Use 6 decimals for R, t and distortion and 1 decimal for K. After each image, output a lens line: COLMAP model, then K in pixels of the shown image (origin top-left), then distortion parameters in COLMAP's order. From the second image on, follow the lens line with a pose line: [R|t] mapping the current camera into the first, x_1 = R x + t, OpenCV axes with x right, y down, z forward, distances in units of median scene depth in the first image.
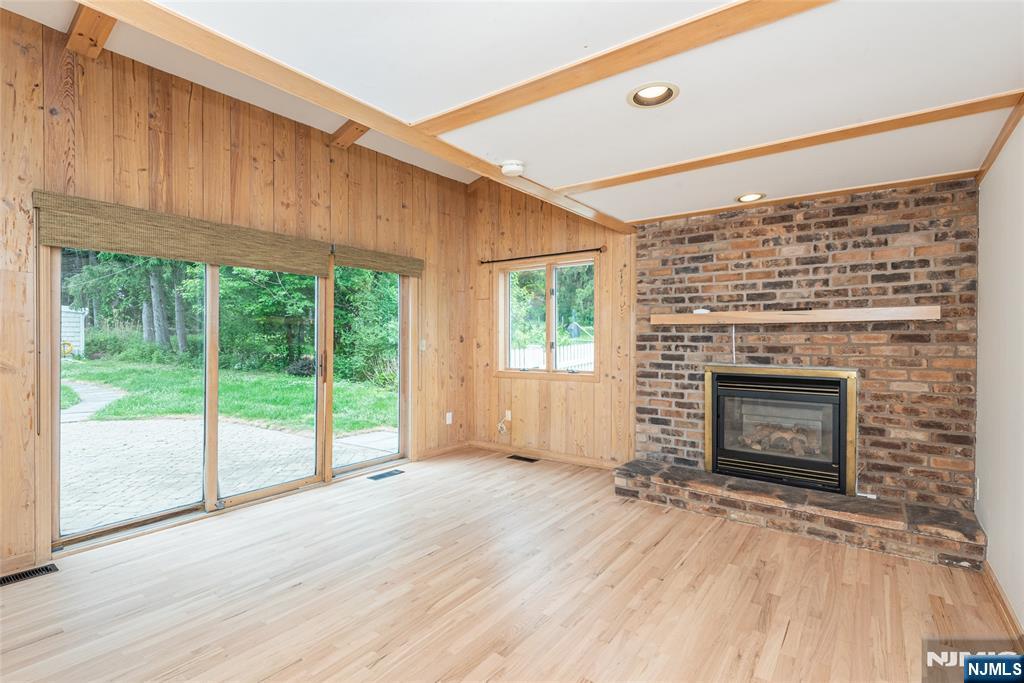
lens RADIAL K [[491.8, 0, 512.0], [0, 491.8, 341.5], [0, 0, 1]] dist [-0.000073, -0.000170]
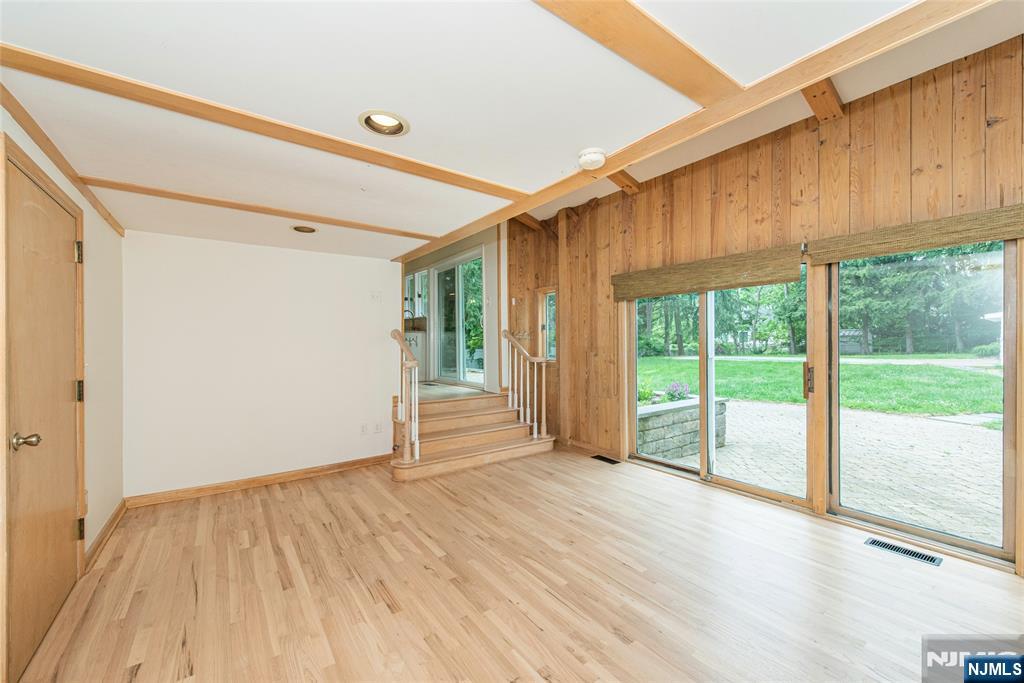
lens RADIAL K [[402.5, 0, 515.6], [0, 402.5, 347.6], [0, 0, 1]] dist [0.000442, -0.000095]
pose [[-0.312564, 0.009925, -0.949845, 0.576673], [-0.002054, 0.999936, 0.011124, -0.020523], [0.949894, 0.005428, -0.312524, 0.873248]]
